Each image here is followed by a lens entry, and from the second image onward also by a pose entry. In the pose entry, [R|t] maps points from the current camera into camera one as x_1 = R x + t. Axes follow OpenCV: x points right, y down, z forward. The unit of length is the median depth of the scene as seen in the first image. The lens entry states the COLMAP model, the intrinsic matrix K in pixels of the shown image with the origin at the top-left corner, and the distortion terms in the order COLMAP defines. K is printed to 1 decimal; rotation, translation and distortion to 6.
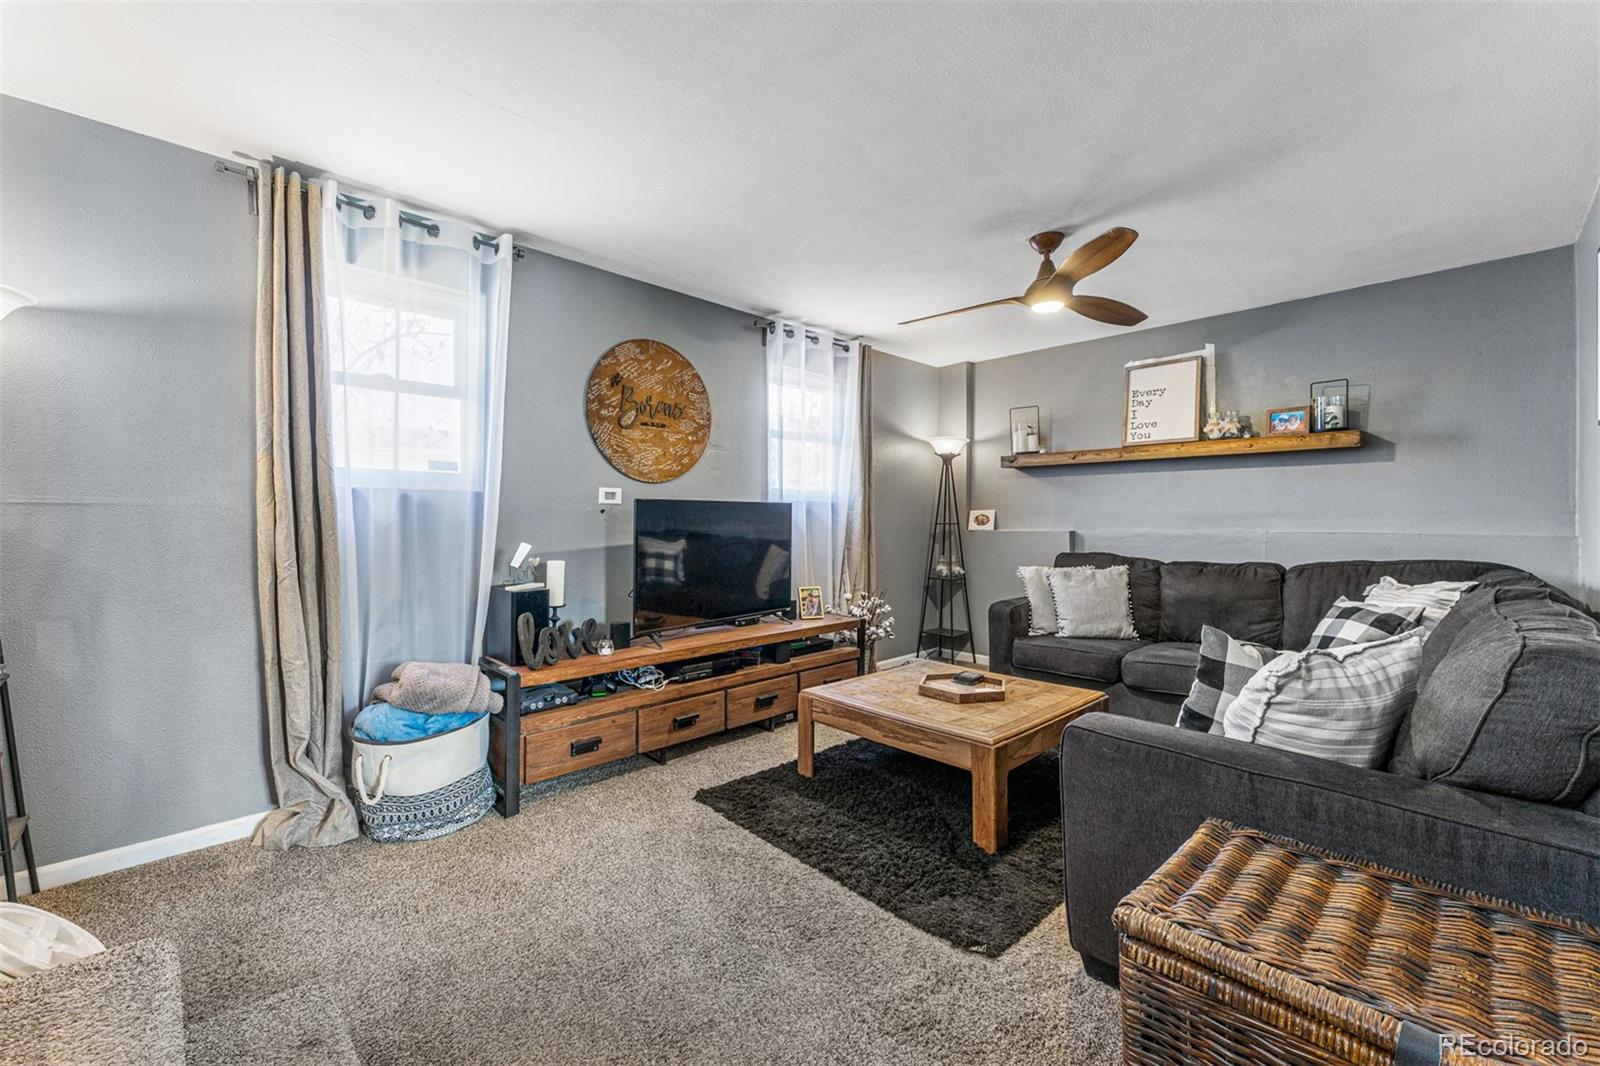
lens RADIAL K [[648.5, 0, 799.3], [0, 648.5, 514.2], [0, 0, 1]] dist [0.002909, 0.000146]
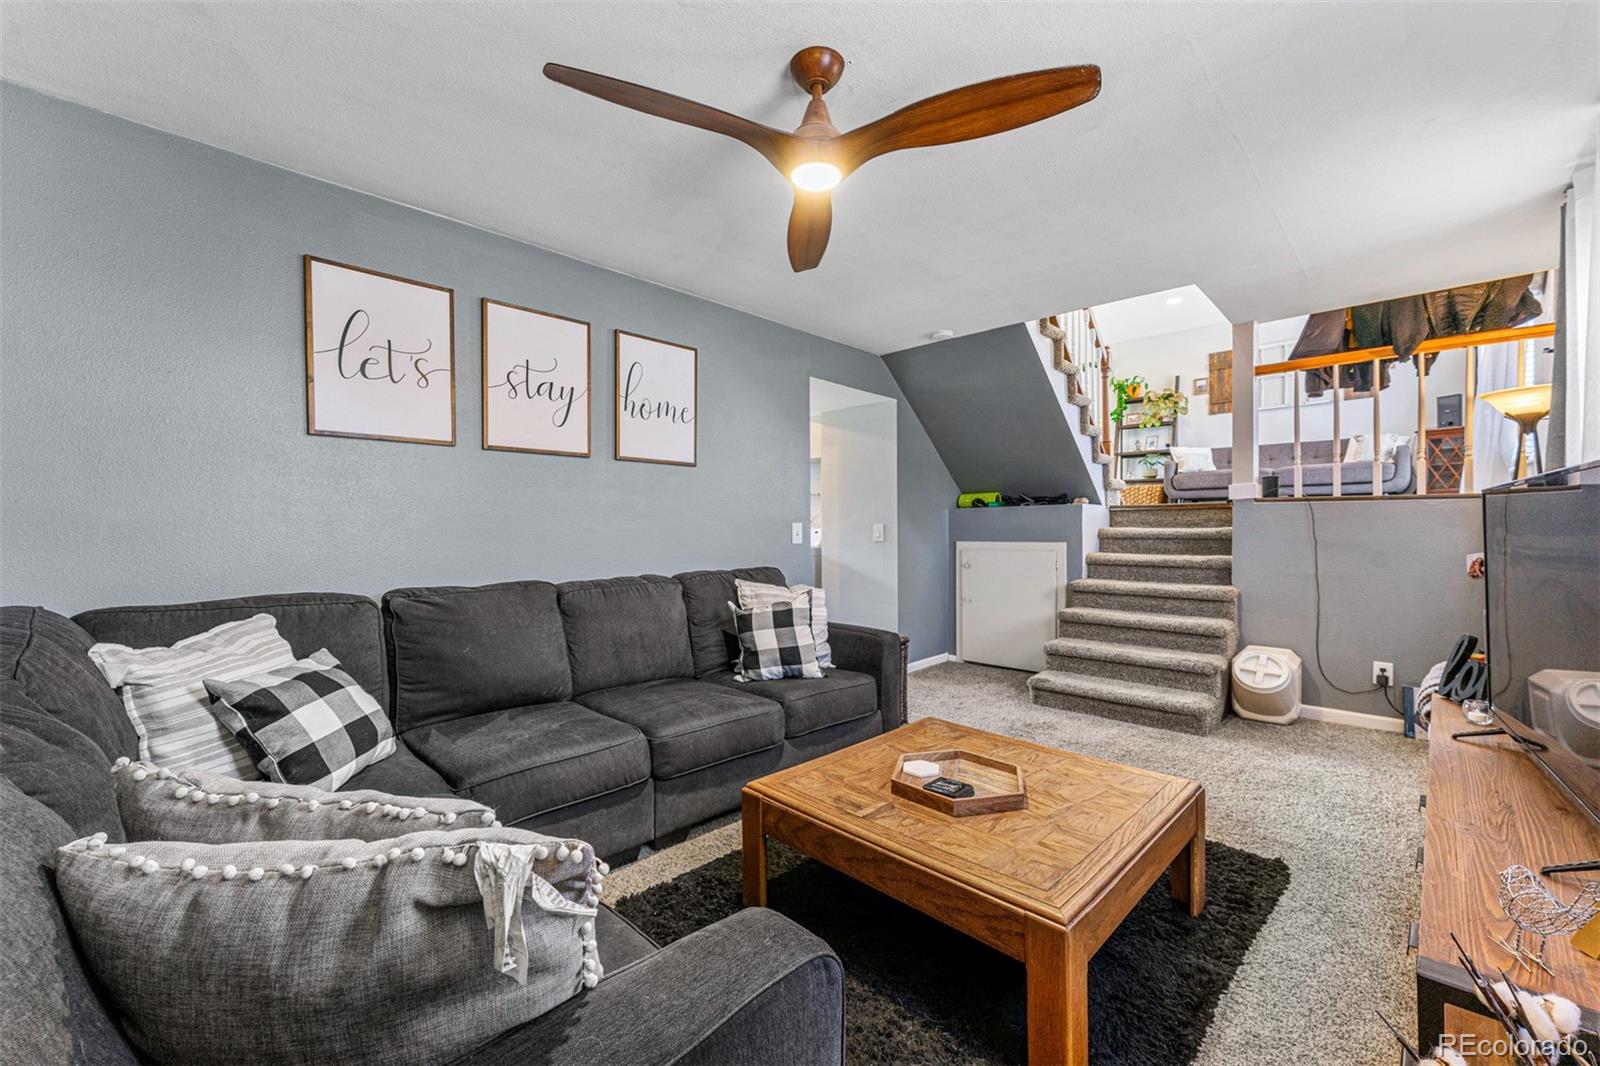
lens RADIAL K [[643.2, 0, 796.2], [0, 643.2, 530.8], [0, 0, 1]] dist [0.001747, -0.000104]
pose [[-0.999855, 0.004669, -0.016404, 0.346442], [0.004825, 0.999944, -0.009454, 0.014605], [0.016359, -0.009531, -0.999821, 1.341595]]
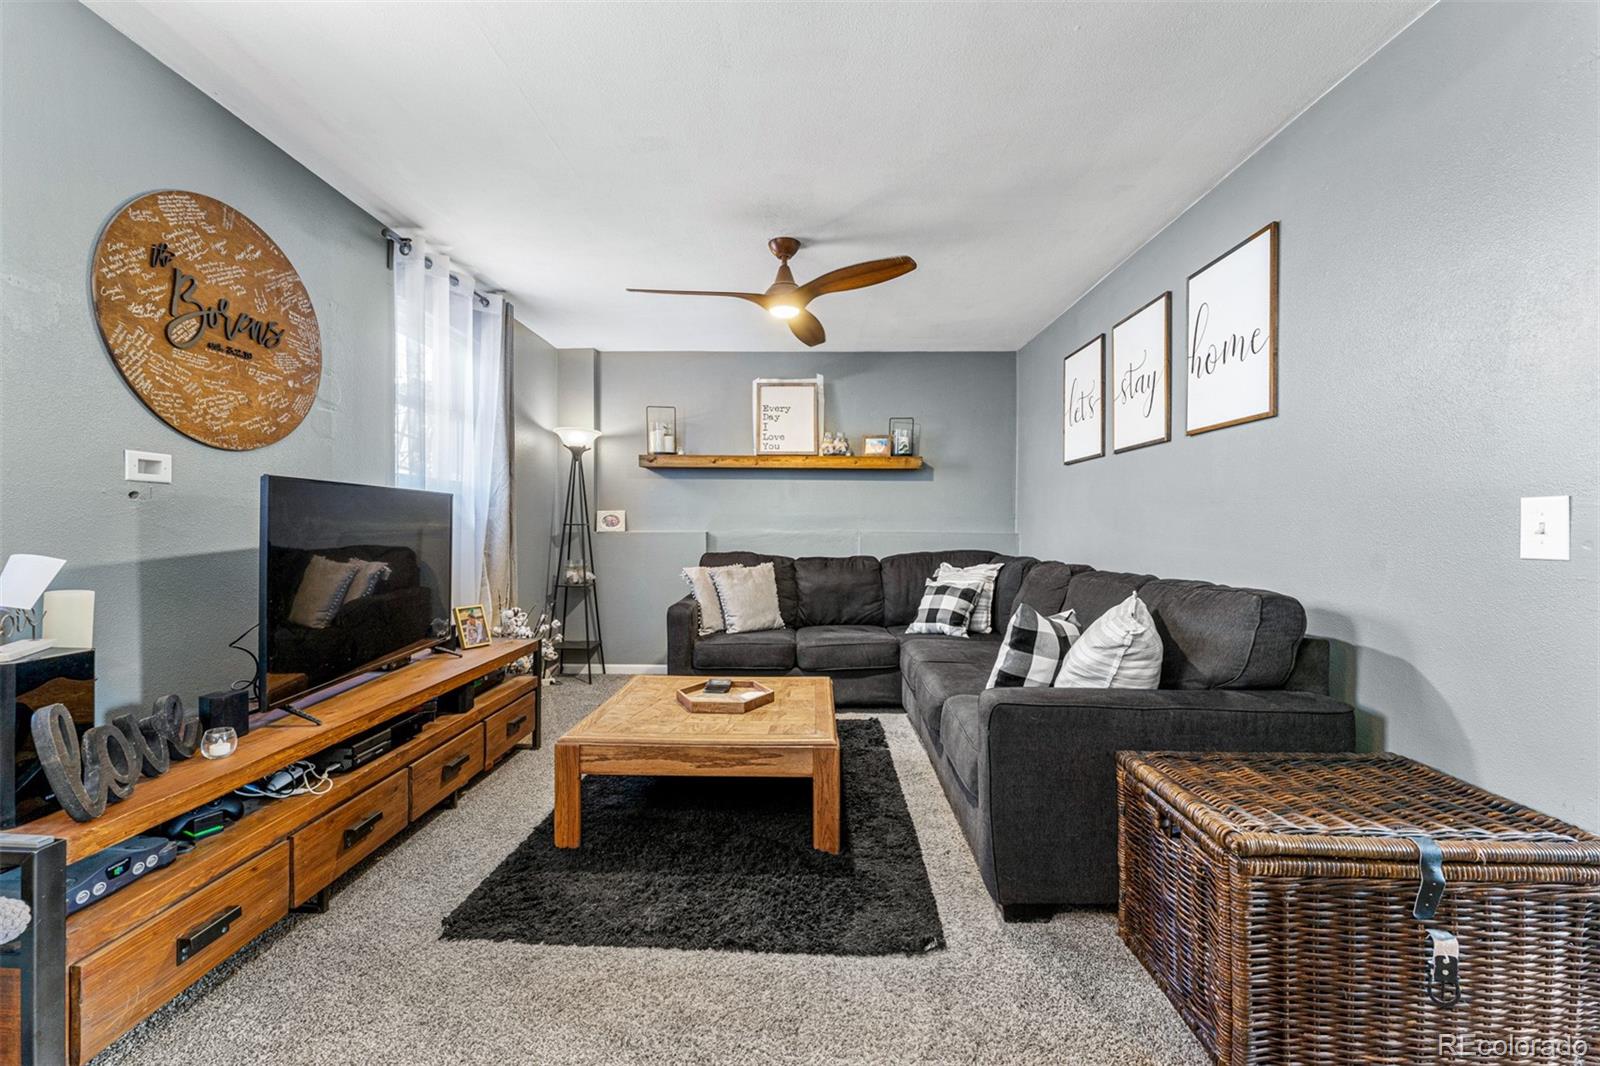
lens RADIAL K [[643.2, 0, 796.2], [0, 643.2, 530.8], [0, 0, 1]] dist [0.001747, -0.000104]
pose [[0.708605, -0.000783, 0.705605, -0.270326], [-0.012249, 0.999835, 0.013410, 0.010885], [-0.705499, -0.018145, 0.708479, 0.219111]]
